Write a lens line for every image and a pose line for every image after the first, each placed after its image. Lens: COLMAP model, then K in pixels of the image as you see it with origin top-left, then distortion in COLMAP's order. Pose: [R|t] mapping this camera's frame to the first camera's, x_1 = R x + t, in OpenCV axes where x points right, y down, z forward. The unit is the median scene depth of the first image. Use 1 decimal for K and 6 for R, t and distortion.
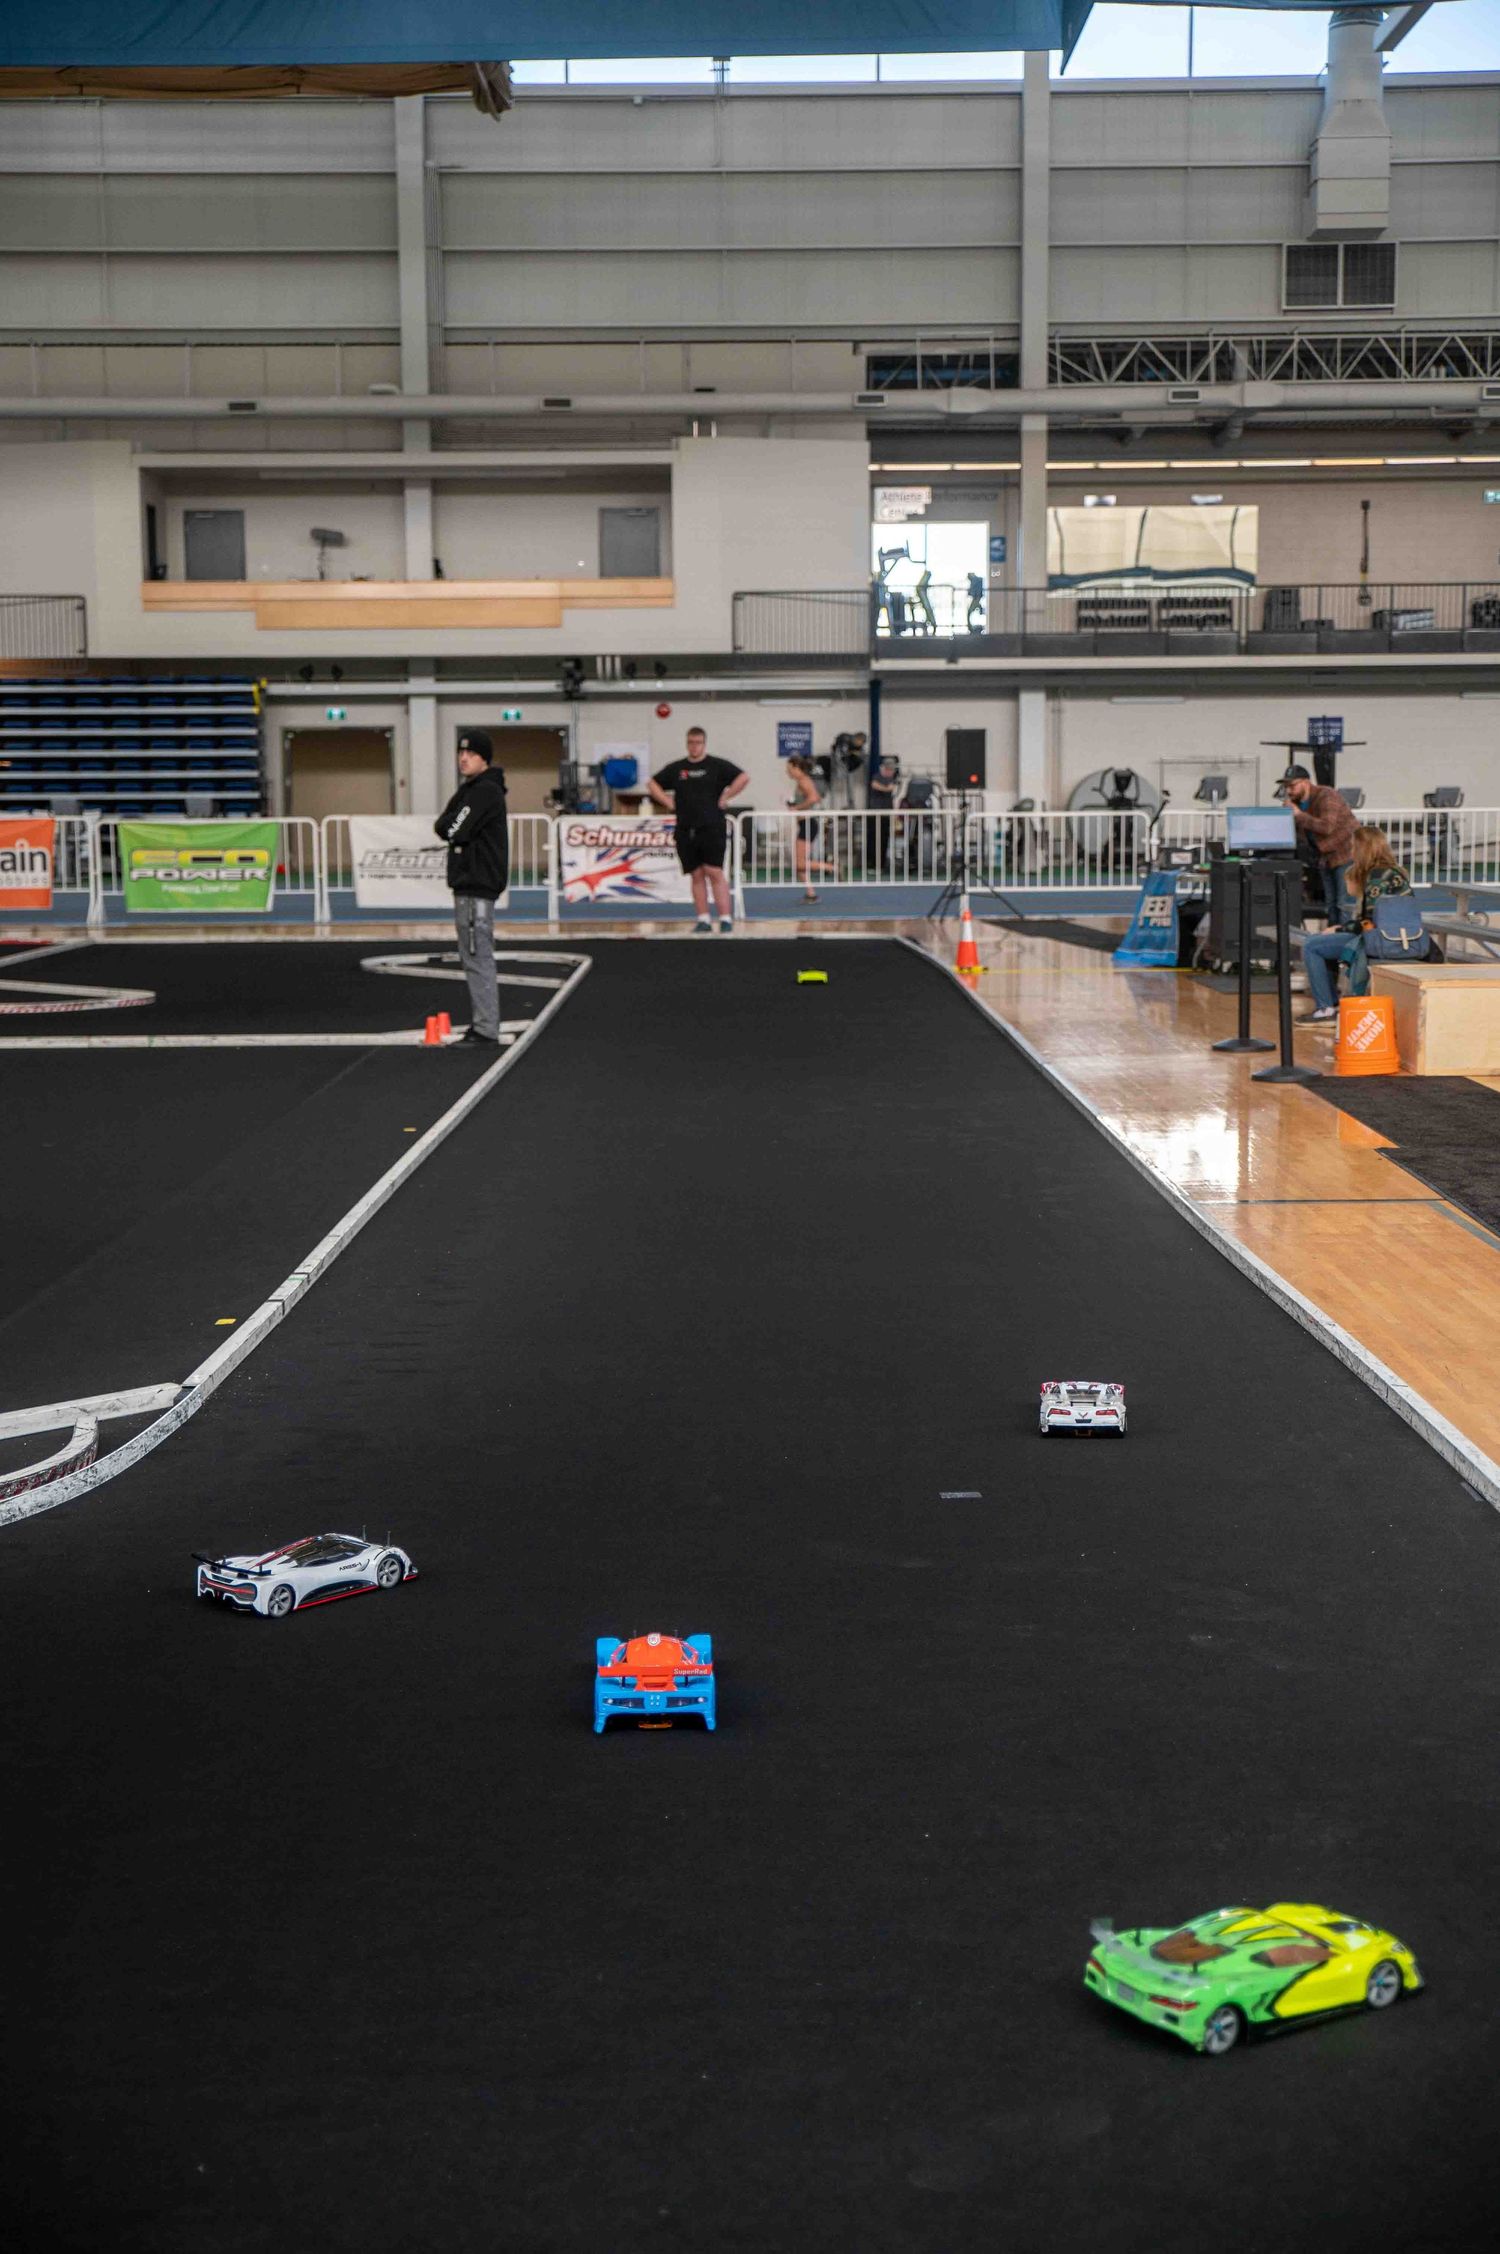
lens RADIAL K [[2981.7, 0, 748.3], [0, 2981.7, 1144.9], [0, 0, 1]] dist [0.042120, 0.000000]
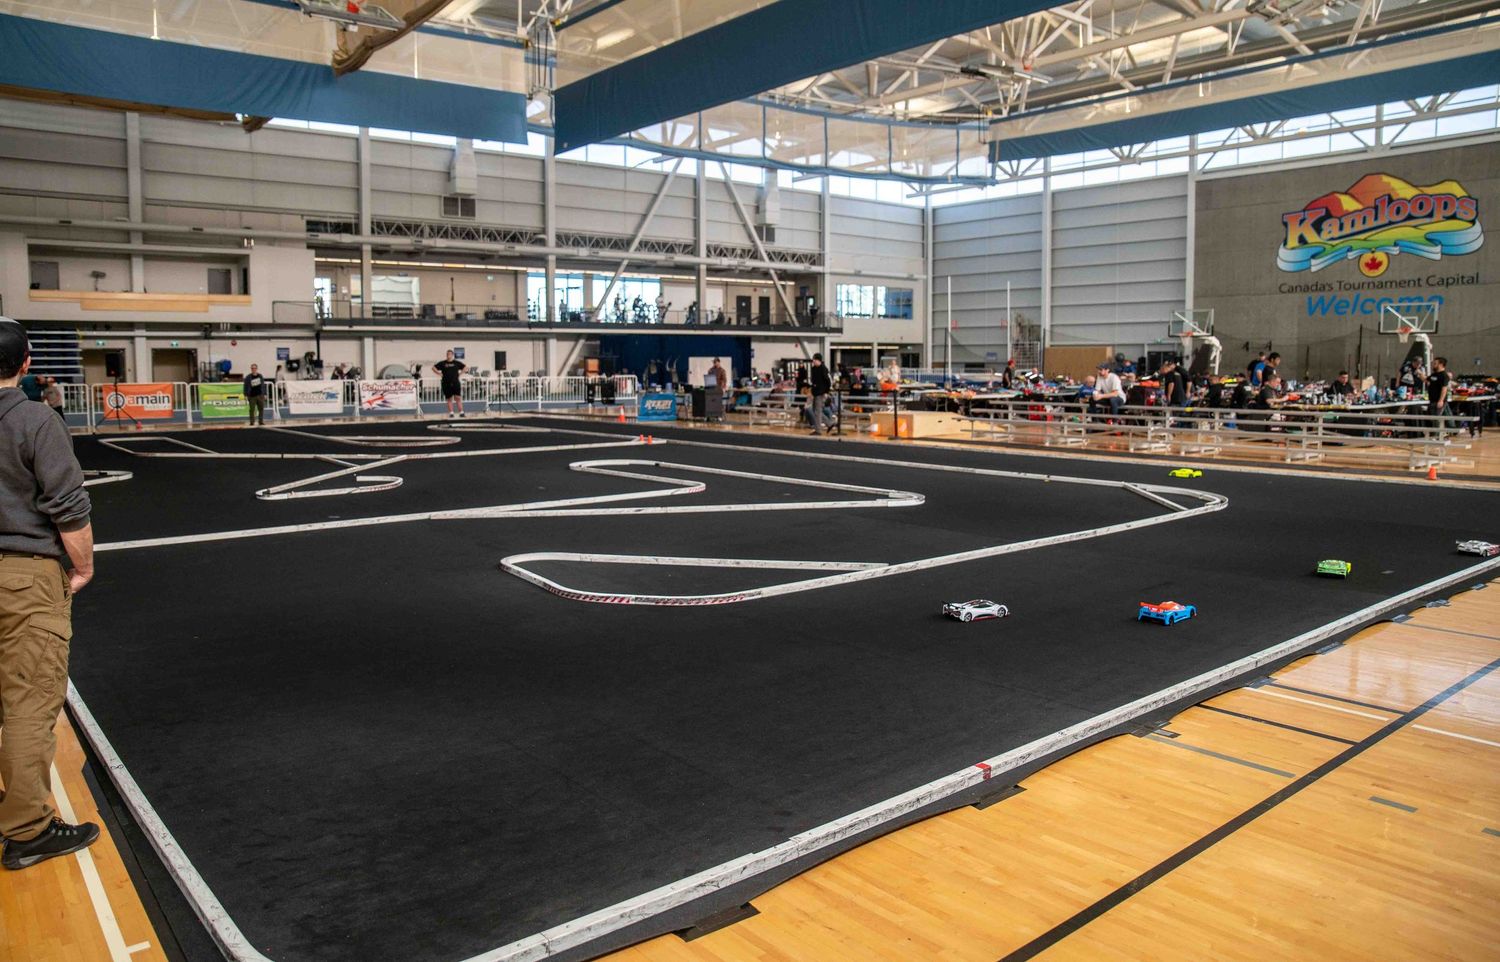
lens RADIAL K [[1046.4, 0, 680.8], [0, 1046.4, 448.4], [0, 0, 1]] dist [-0.099439, 0.062825]
pose [[0.804441, -0.043606, 0.592429, -0.265376], [0.070279, 0.997284, -0.022025, -0.000909], [-0.589860, 0.059353, 0.805321, 0.014679]]
